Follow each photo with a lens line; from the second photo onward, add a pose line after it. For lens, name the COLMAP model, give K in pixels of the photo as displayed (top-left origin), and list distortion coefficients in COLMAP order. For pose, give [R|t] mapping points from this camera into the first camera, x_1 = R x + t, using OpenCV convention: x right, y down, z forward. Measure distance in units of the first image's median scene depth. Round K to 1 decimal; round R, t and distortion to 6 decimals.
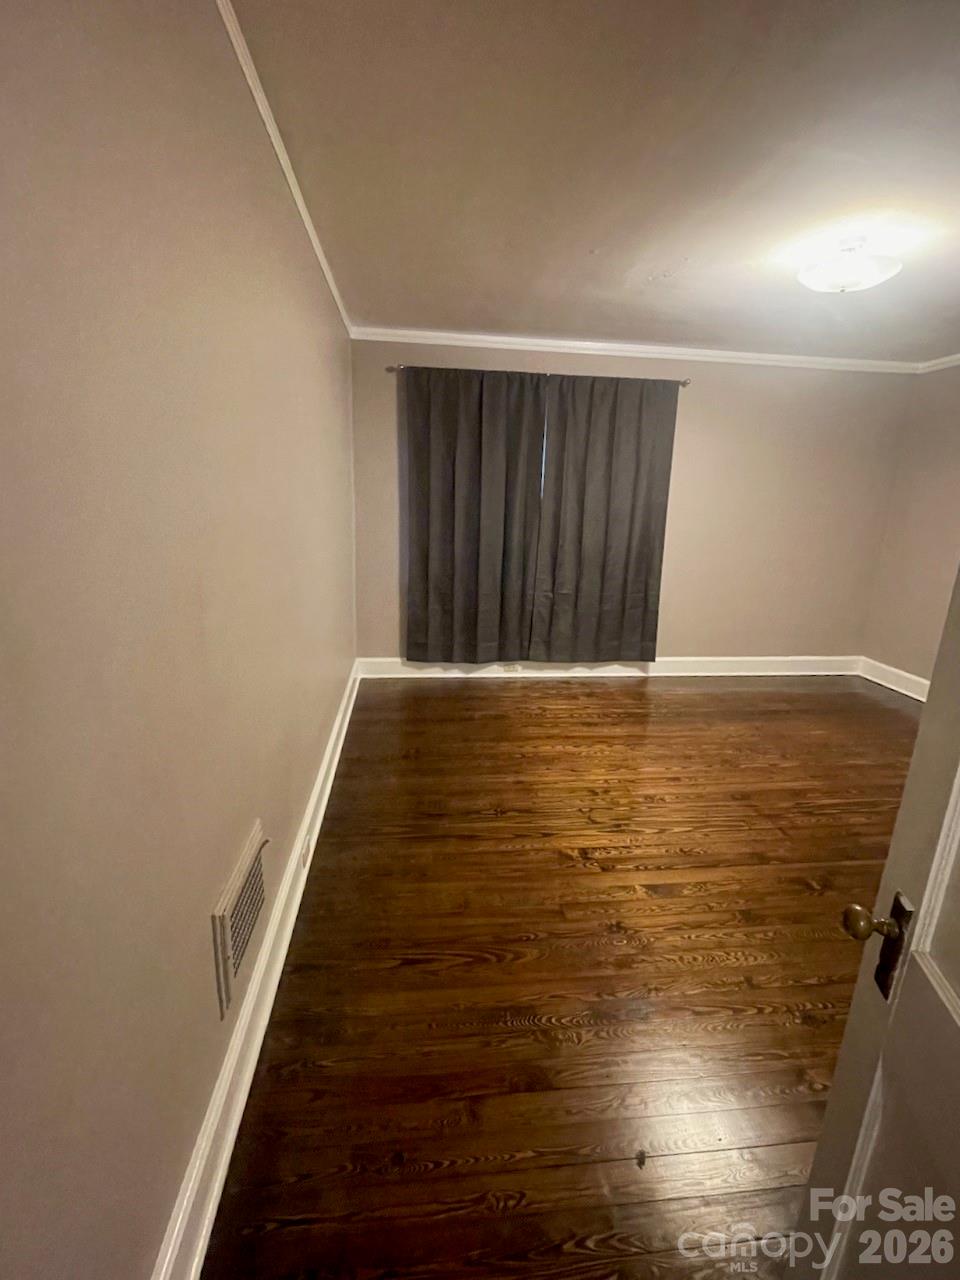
lens RADIAL K [[517.7, 0, 477.2], [0, 517.7, 632.7], [0, 0, 1]] dist [0.000657, 0.000419]
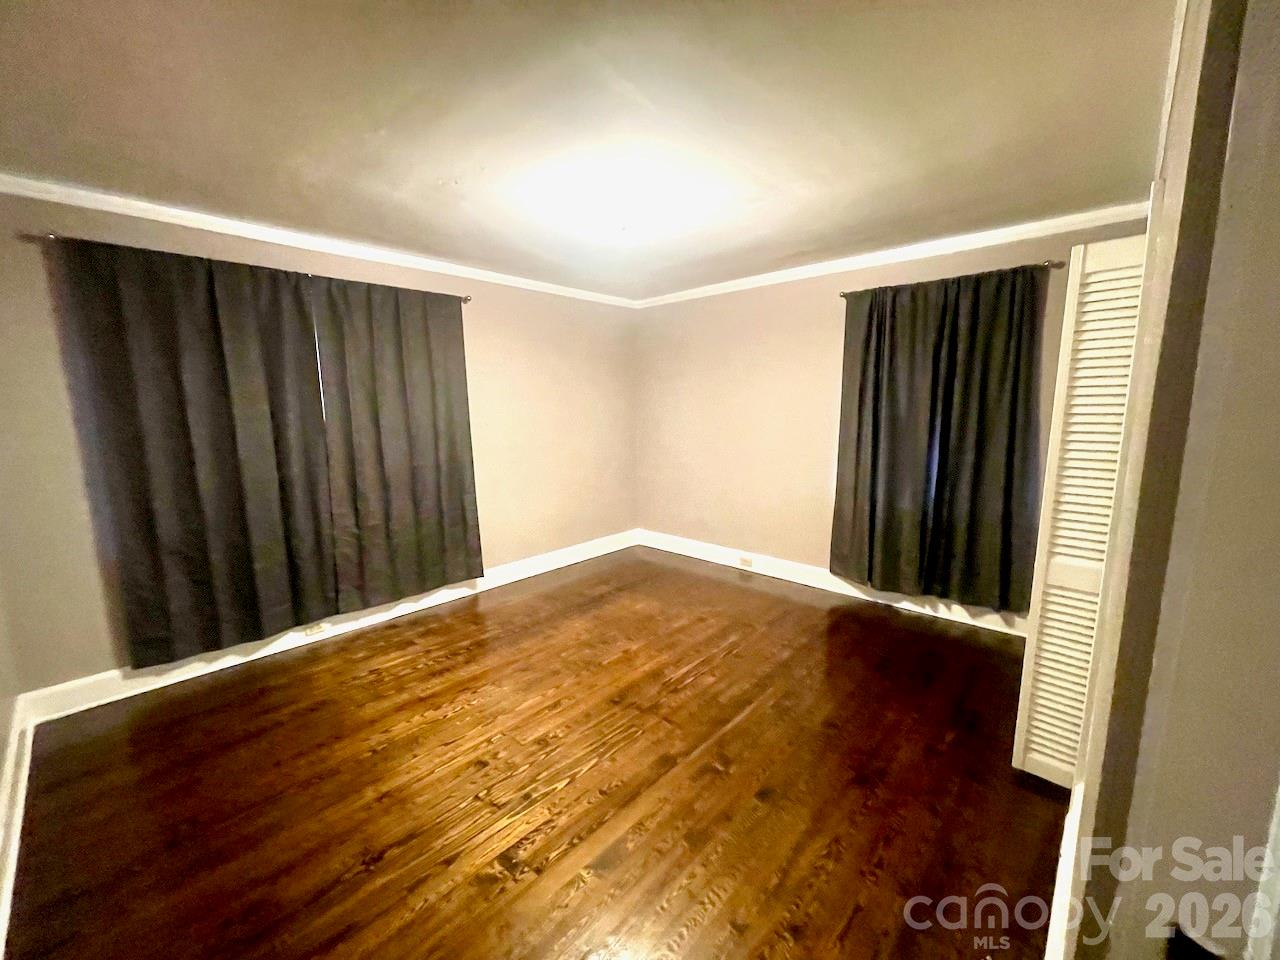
lens RADIAL K [[517.7, 0, 633.6], [0, 517.7, 488.0], [0, 0, 1]] dist [0.000657, 0.000419]
pose [[0.774341, -0.137450, 0.617660, -0.027065], [0.200231, 0.979189, -0.033121, -0.033327], [-0.600253, 0.149322, 0.785748, 0.092060]]
